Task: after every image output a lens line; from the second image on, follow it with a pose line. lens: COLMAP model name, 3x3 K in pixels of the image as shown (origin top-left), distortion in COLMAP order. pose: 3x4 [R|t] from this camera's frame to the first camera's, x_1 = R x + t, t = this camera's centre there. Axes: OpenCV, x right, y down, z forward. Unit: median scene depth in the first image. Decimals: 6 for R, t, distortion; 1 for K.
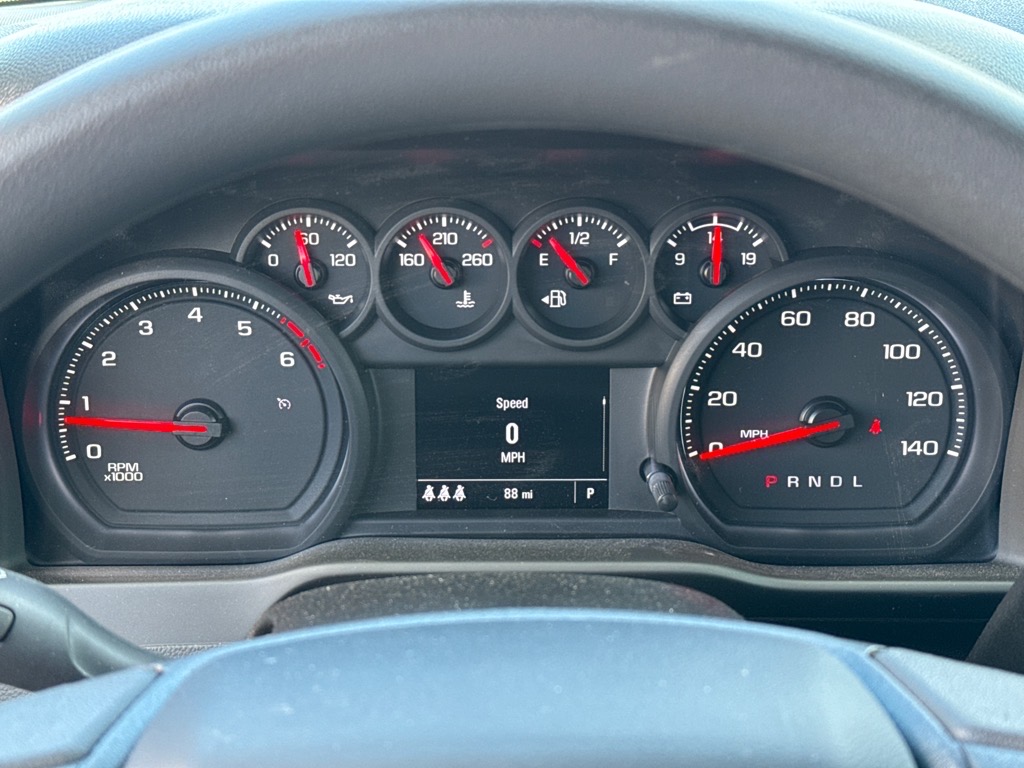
lens RADIAL K [[1640.1, 0, 510.4], [0, 1640.1, 382.9], [0, 0, 1]] dist [0.151827, 0.000000]
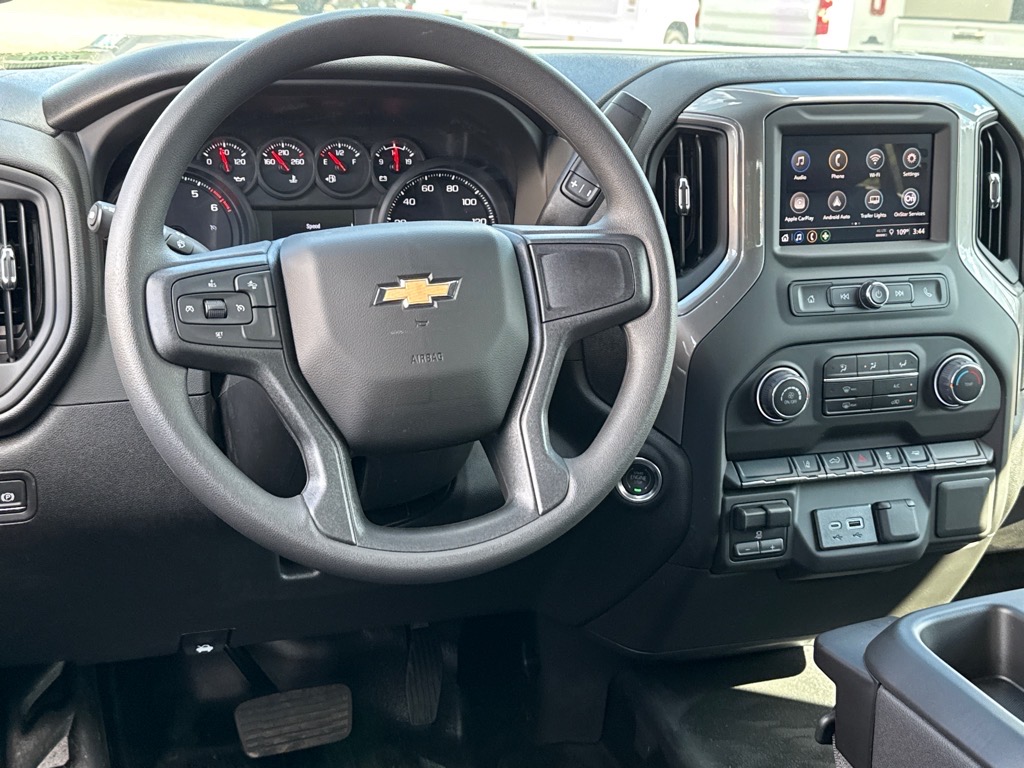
lens RADIAL K [[1344.4, 0, 512.7], [0, 1344.4, 385.8], [0, 0, 1]] dist [0.039526, 0.000000]
pose [[0.930899, -0.059692, 0.360368, -0.443480], [0.085303, 0.994804, -0.055573, 0.373458], [-0.355178, 0.082473, 0.931153, -0.864741]]
